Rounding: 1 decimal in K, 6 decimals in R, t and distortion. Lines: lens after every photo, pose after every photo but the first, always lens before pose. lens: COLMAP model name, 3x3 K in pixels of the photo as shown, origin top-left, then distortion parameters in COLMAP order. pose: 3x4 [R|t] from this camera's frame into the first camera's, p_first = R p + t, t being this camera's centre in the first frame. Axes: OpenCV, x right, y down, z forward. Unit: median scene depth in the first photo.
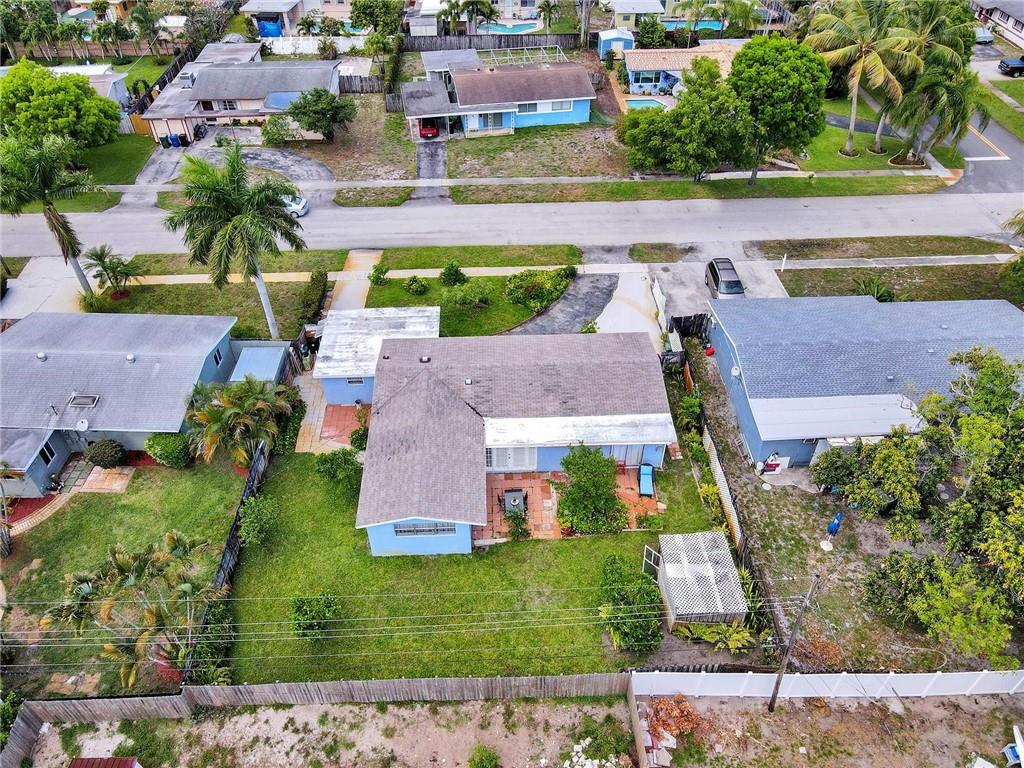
lens RADIAL K [[754.8, 0, 511.2], [0, 754.8, 388.0], [0, 0, 1]] dist [0.012110, -0.005670]
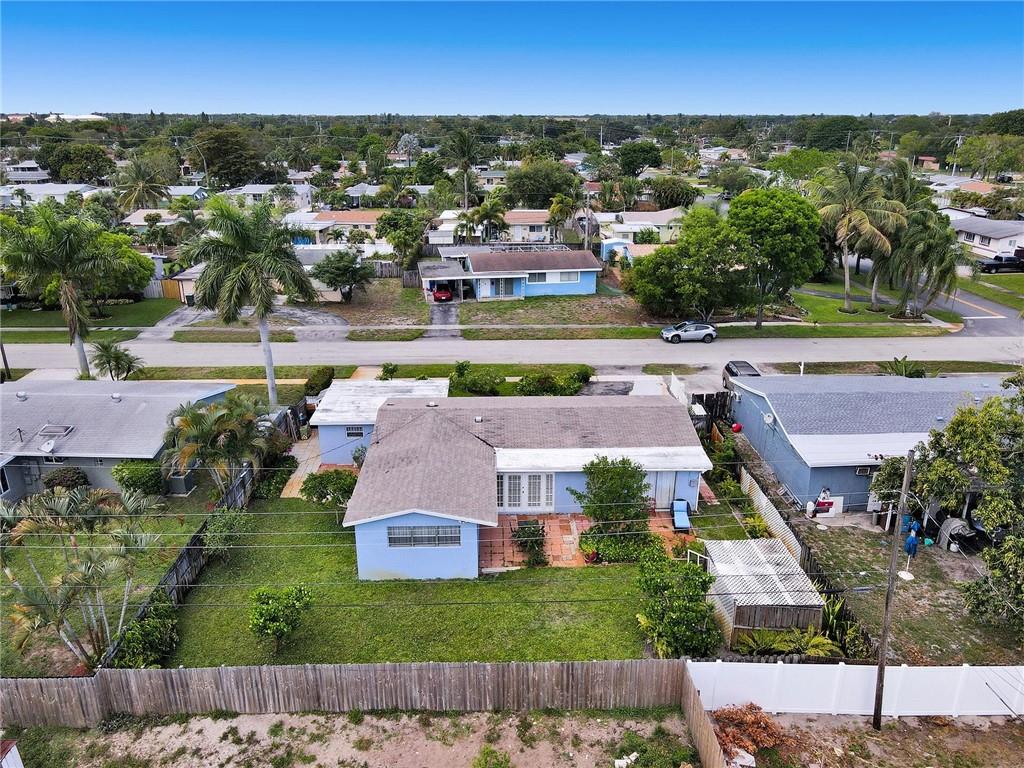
lens RADIAL K [[754.8, 0, 510.9], [0, 754.8, 387.4], [0, 0, 1]] dist [0.012110, -0.005670]
pose [[0.999934, 0.009422, -0.006519, -0.012112], [-0.011181, 0.926633, -0.375801, 0.312689], [0.002500, 0.375850, 0.926677, 0.141780]]
